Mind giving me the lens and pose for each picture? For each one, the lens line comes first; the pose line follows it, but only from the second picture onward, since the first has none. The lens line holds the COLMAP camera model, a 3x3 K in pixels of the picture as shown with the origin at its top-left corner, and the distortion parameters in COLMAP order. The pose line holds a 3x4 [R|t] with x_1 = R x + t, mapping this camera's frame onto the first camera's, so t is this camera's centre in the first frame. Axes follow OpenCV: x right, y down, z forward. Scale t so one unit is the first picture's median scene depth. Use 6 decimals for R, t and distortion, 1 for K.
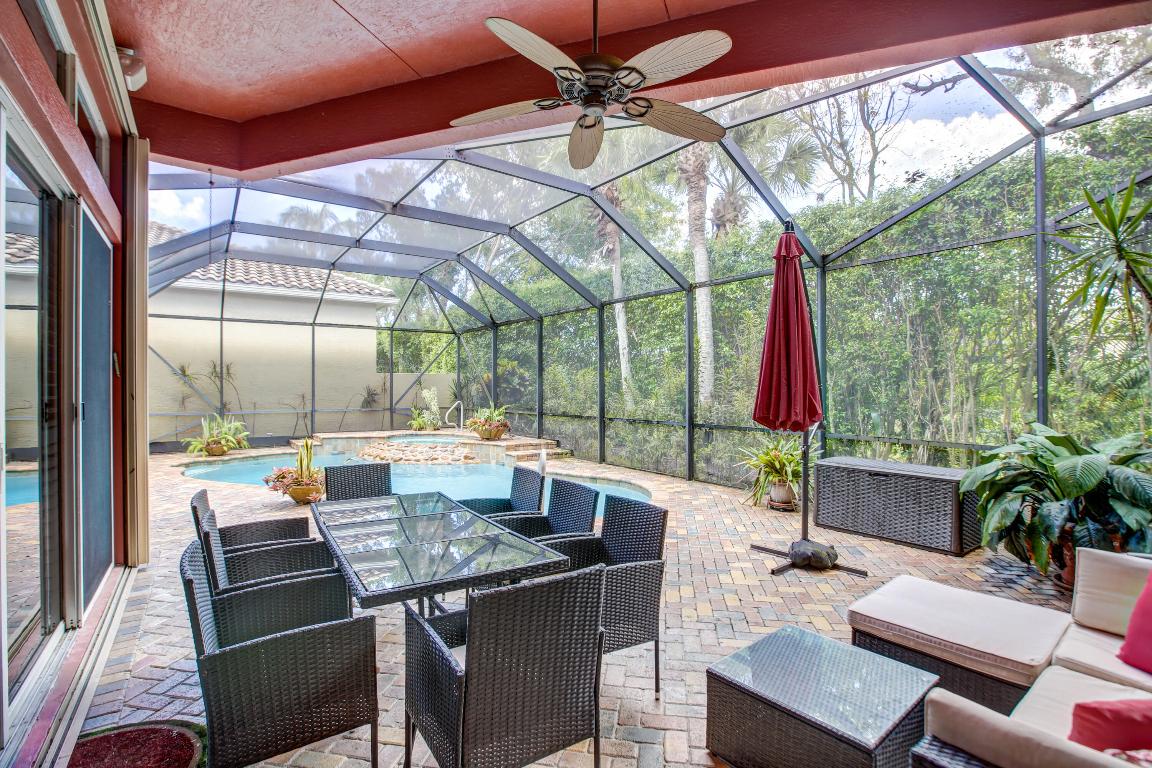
lens RADIAL K [[537.3, 0, 582.3], [0, 537.3, 387.1], [0, 0, 1]] dist [-0.054862, 0.023032]
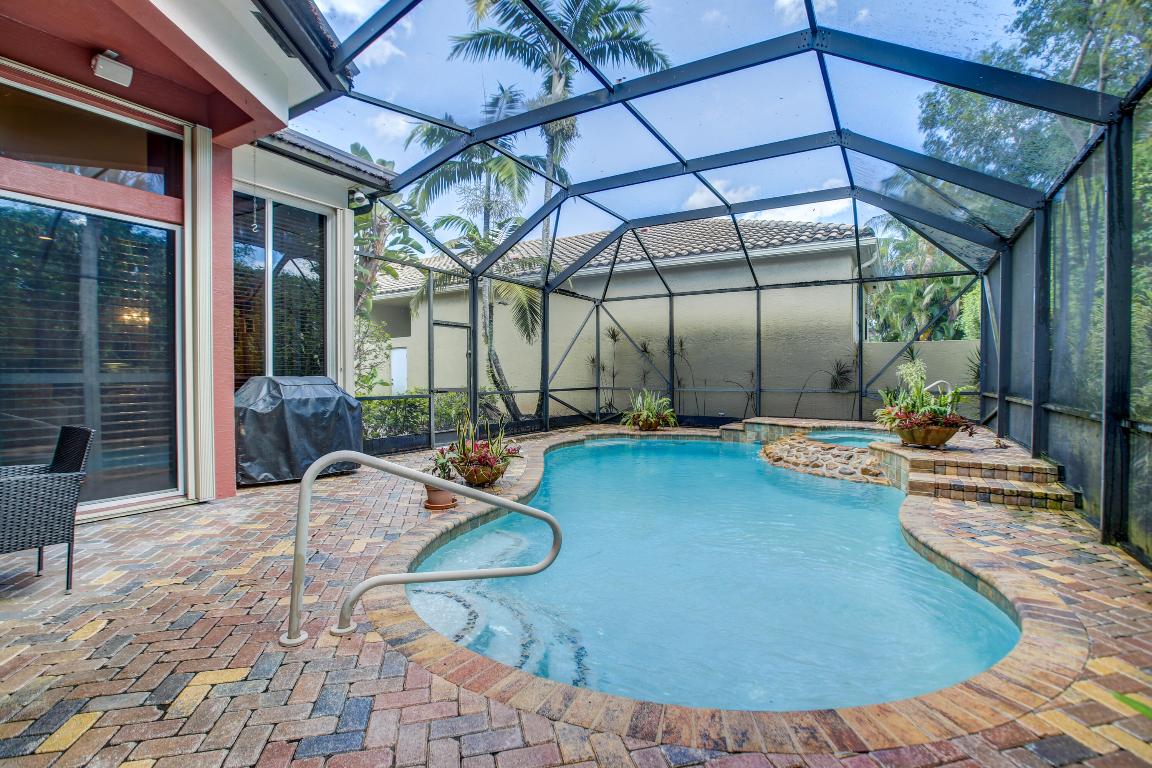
lens RADIAL K [[537.3, 0, 582.3], [0, 537.3, 387.1], [0, 0, 1]] dist [-0.054862, 0.023032]
pose [[0.386715, 0.021329, -0.921953, 0.192019], [0.000962, 0.999723, 0.023532, 0.021738], [0.922199, -0.009987, 0.386587, 0.453763]]
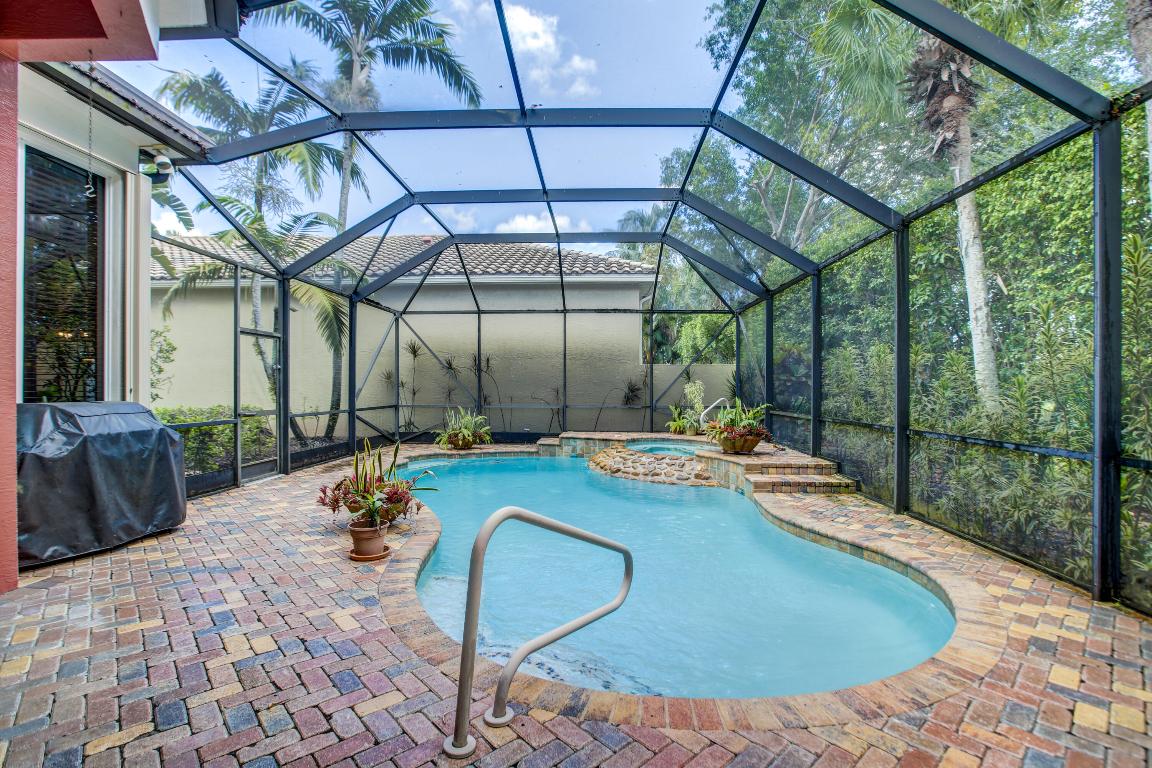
lens RADIAL K [[537.3, 0, 582.3], [0, 537.3, 387.1], [0, 0, 1]] dist [-0.054862, 0.023032]
pose [[0.786788, 0.002459, -0.617219, 0.095543], [-0.002558, 0.999996, 0.000723, 0.011916], [0.617218, 0.001010, 0.786791, 0.324997]]
